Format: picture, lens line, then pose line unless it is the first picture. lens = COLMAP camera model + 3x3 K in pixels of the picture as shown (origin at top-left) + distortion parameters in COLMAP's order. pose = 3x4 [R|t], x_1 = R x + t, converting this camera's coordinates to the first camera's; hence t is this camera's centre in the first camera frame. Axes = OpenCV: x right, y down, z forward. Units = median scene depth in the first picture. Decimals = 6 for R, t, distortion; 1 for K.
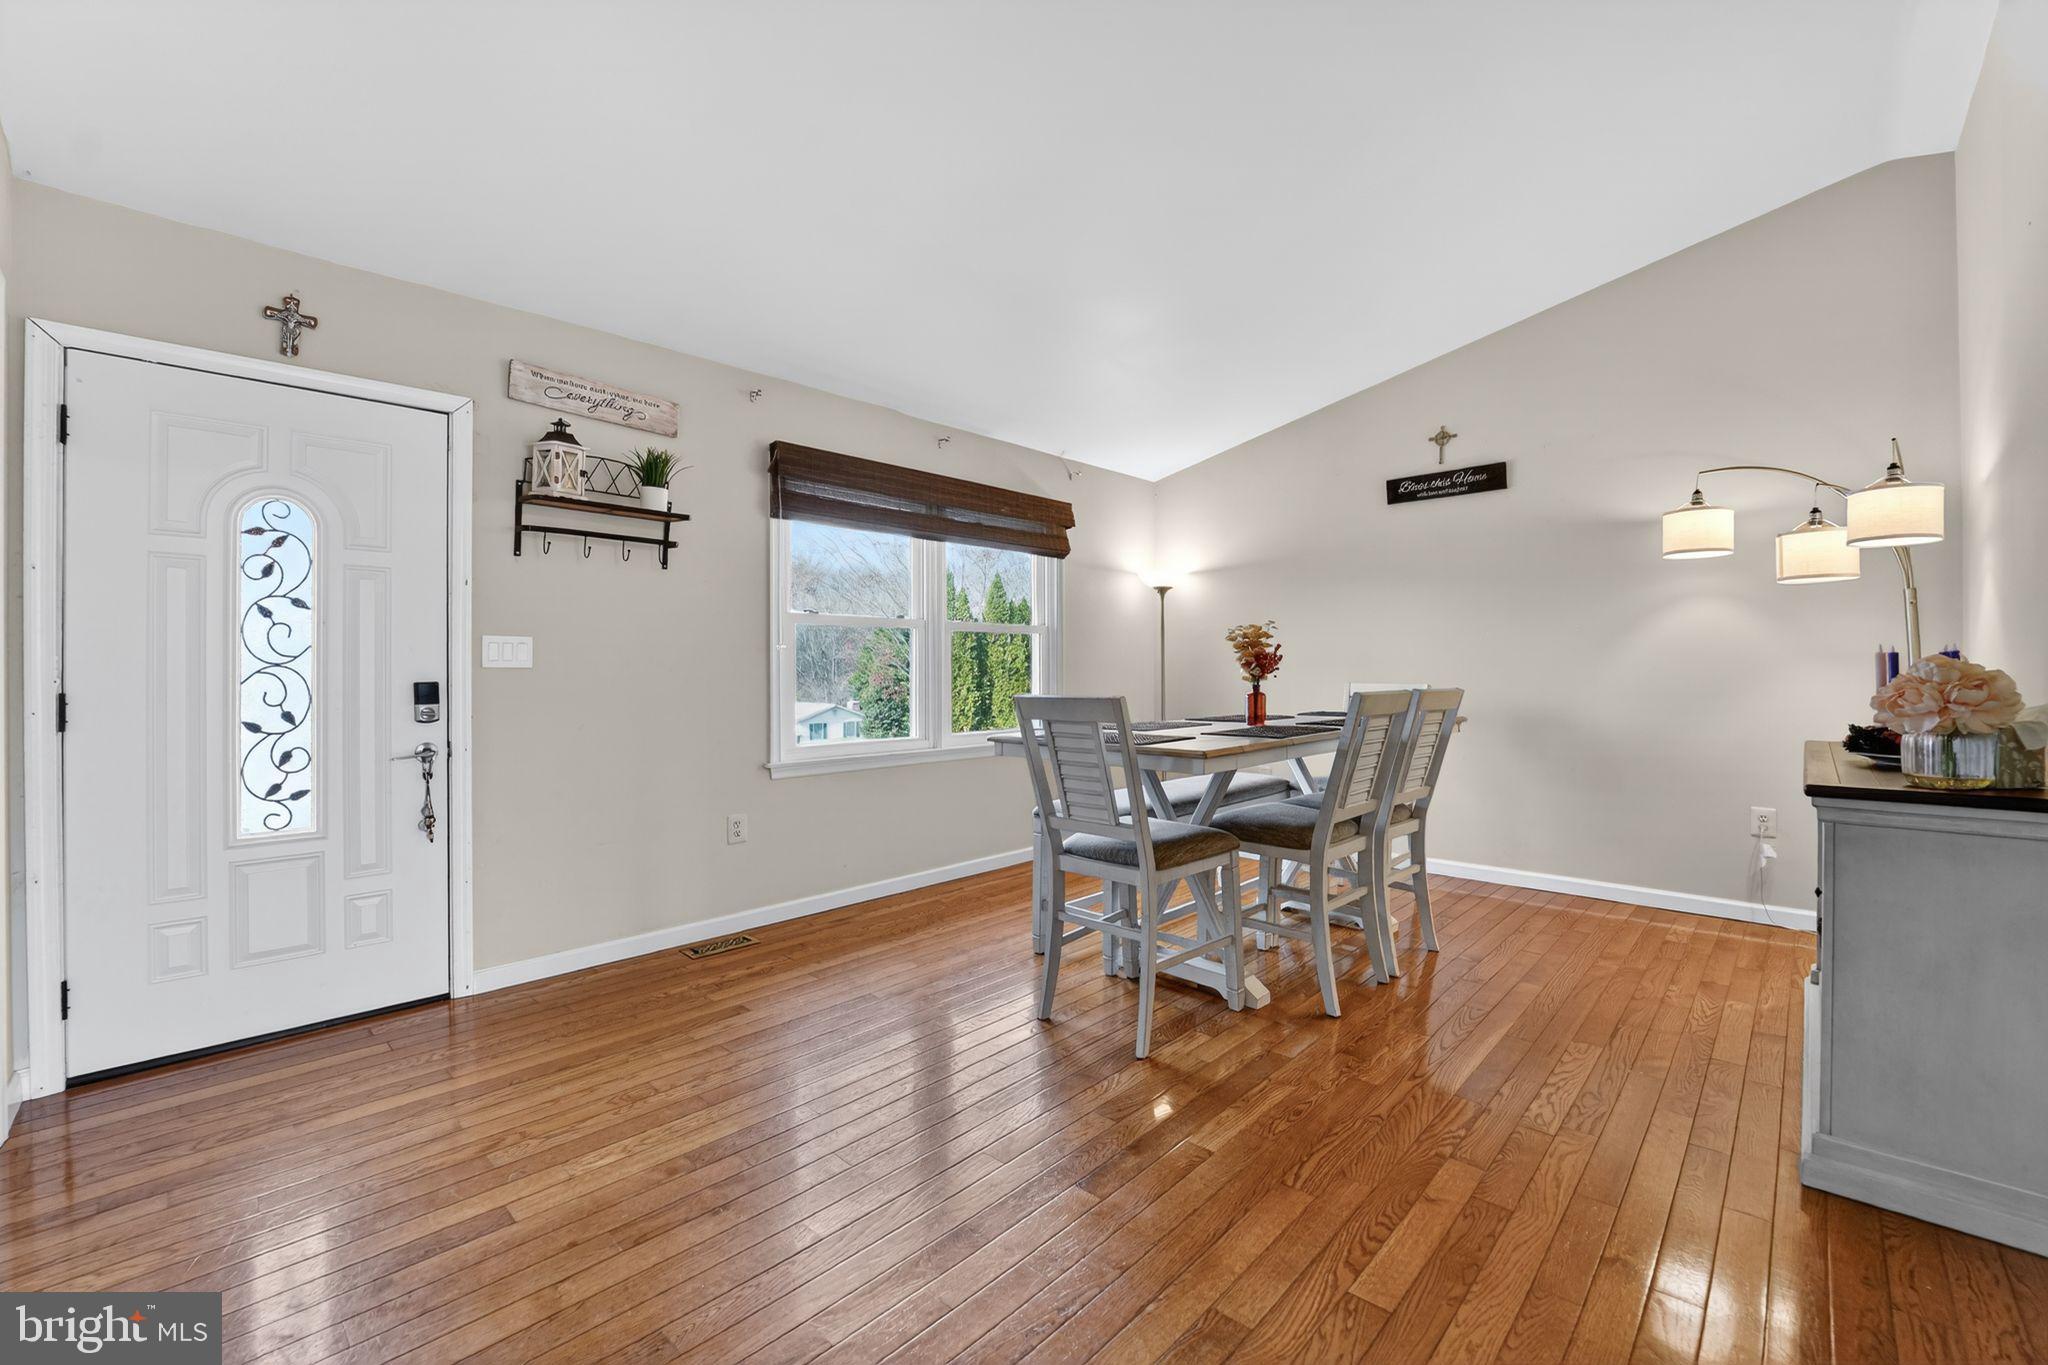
lens RADIAL K [[842.9, 0, 1036.4], [0, 842.9, 674.1], [0, 0, 1]] dist [-0.004448, -0.000499]
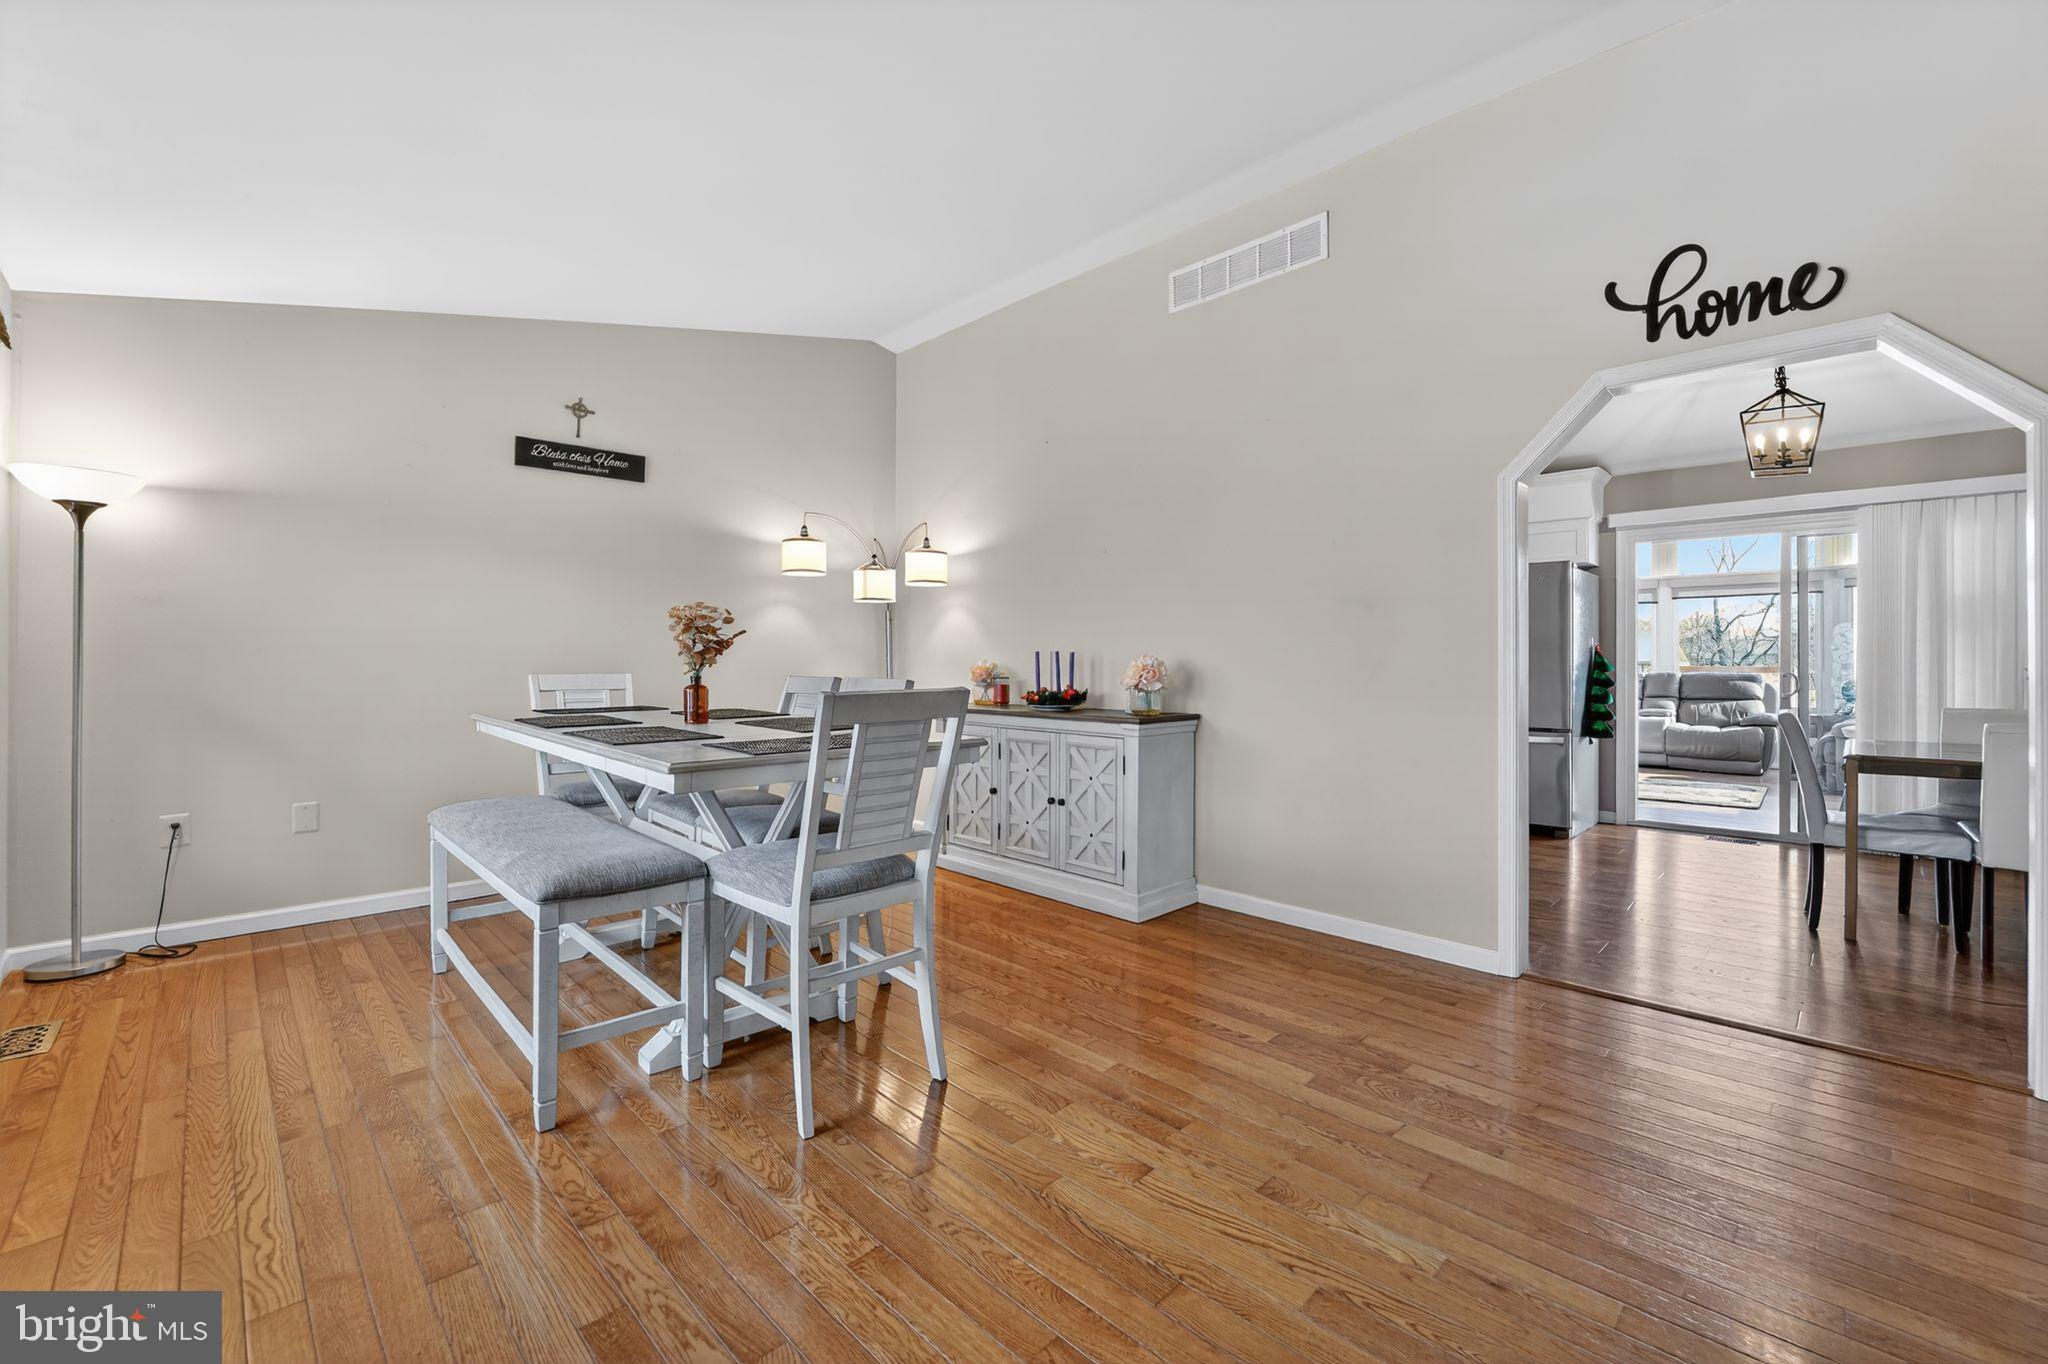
lens RADIAL K [[842.9, 0, 1041.5], [0, 842.9, 667.5], [0, 0, 1]] dist [-0.004448, -0.000499]
pose [[0.041734, -0.001953, 0.999127, -0.435118], [0.008587, 0.999962, 0.001596, 0.005353], [-0.999092, 0.008513, 0.041749, 0.472626]]
